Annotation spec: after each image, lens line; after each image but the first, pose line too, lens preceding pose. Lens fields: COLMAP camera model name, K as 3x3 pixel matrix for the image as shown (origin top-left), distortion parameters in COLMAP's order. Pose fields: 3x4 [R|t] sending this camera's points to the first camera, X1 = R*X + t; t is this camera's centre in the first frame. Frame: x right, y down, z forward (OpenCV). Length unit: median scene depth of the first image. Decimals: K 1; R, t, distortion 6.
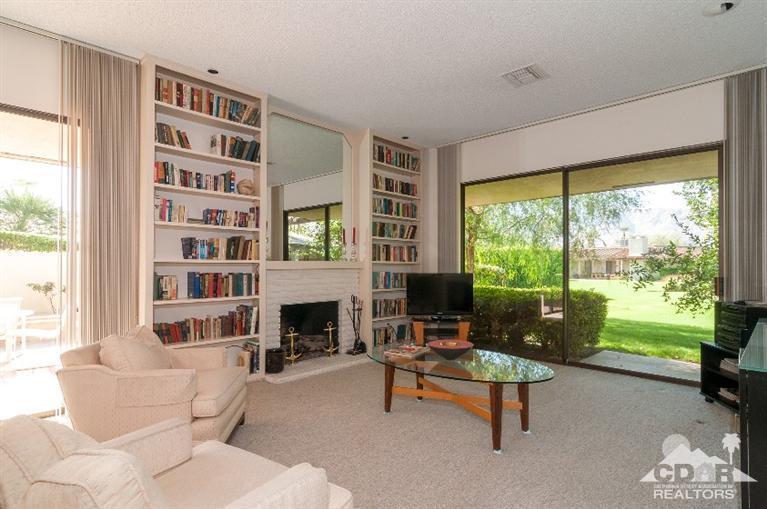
lens RADIAL K [[411.4, 0, 382.6], [0, 411.4, 261.4], [0, 0, 1]] dist [0.002279, -0.001904]
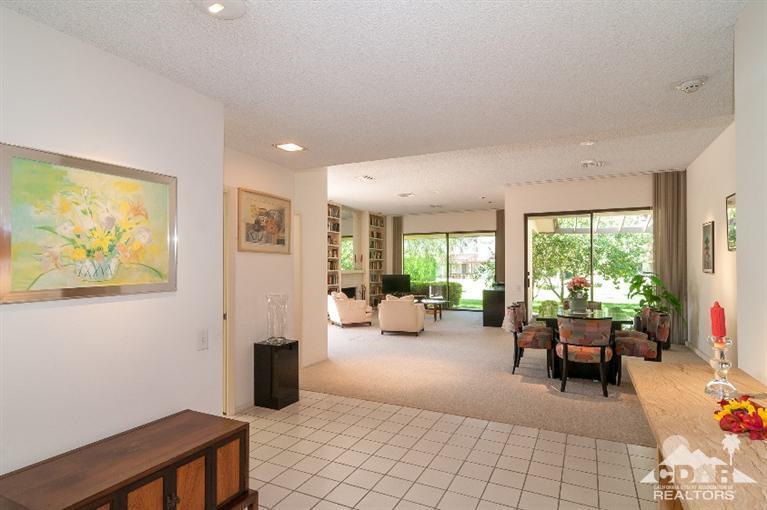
lens RADIAL K [[411.4, 0, 384.5], [0, 411.4, 259.5], [0, 0, 1]] dist [0.002279, -0.001904]
pose [[0.951834, 0.002972, 0.306600, -0.768263], [-0.001210, 0.999982, -0.005938, -0.049931], [-0.306612, 0.005281, 0.951820, -1.416462]]
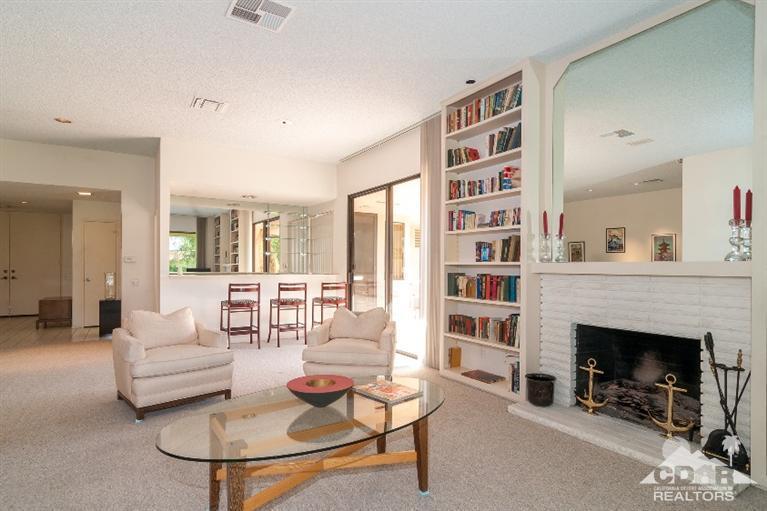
lens RADIAL K [[411.4, 0, 384.3], [0, 411.4, 263.2], [0, 0, 1]] dist [0.002279, -0.001904]
pose [[-0.230618, -0.001963, -0.973042, 0.553419], [0.006020, 0.999976, -0.003445, 0.000678], [0.973026, -0.006652, -0.230601, 0.868607]]
